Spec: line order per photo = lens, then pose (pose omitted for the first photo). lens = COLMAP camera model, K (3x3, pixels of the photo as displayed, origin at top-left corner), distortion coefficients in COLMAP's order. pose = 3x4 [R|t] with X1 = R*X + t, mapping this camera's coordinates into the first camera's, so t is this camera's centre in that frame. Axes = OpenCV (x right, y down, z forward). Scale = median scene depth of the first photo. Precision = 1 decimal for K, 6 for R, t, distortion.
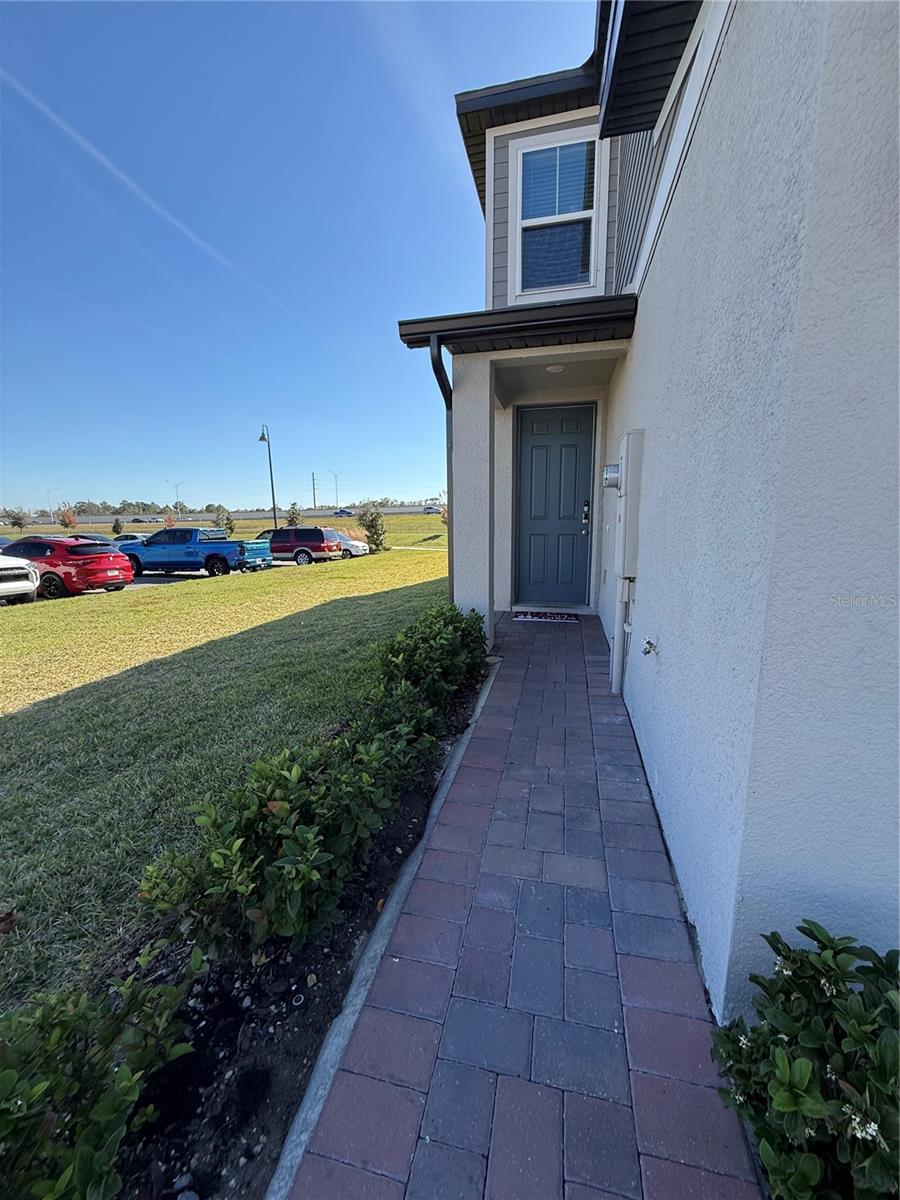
lens RADIAL K [[476.9, 0, 450.9], [0, 476.9, 600.4], [0, 0, 1]] dist [-0.001108, 0.000743]
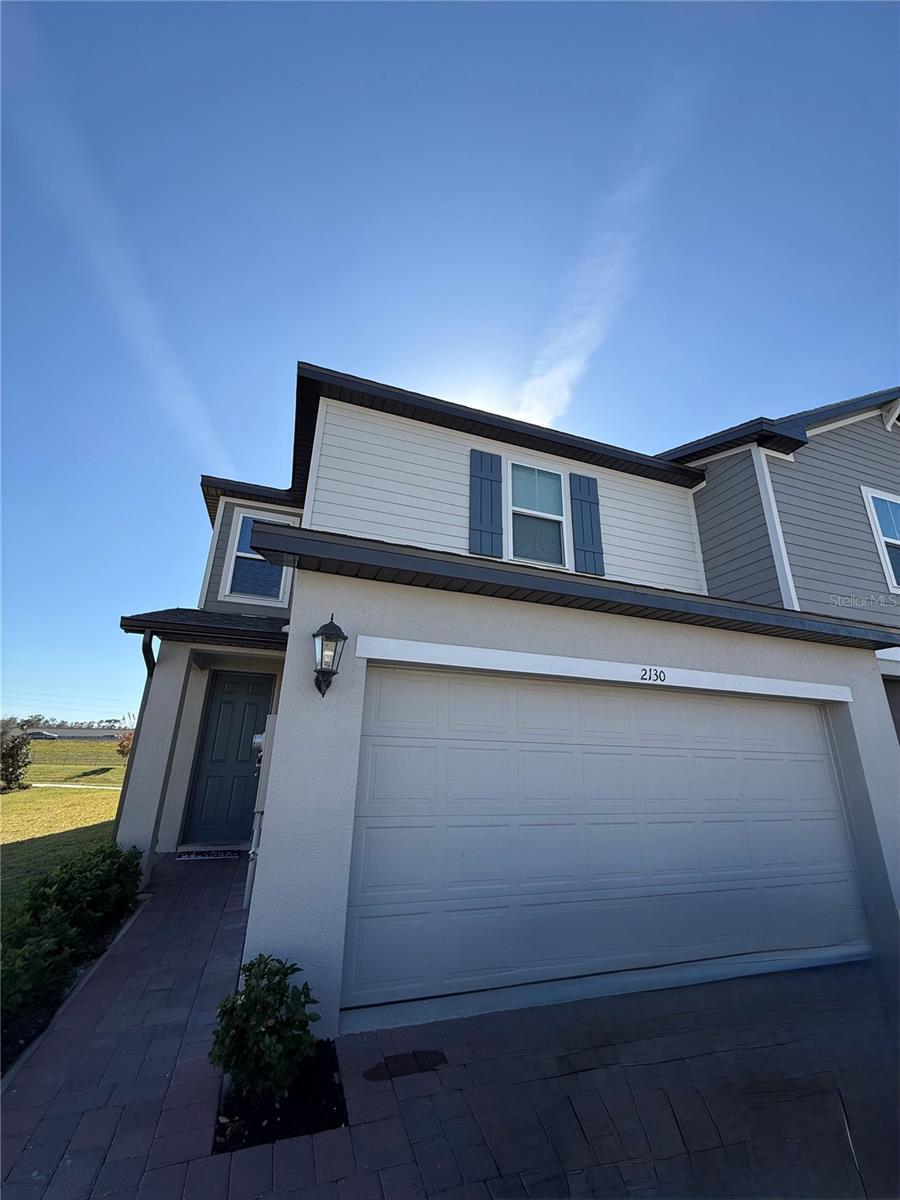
lens RADIAL K [[476.9, 0, 450.9], [0, 476.9, 597.3], [0, 0, 1]] dist [-0.001108, 0.000743]
pose [[0.841074, 0.200896, 0.502230, -0.009394], [0.056356, 0.890876, -0.450737, 0.042741], [-0.537976, 0.407407, 0.737971, -0.496731]]
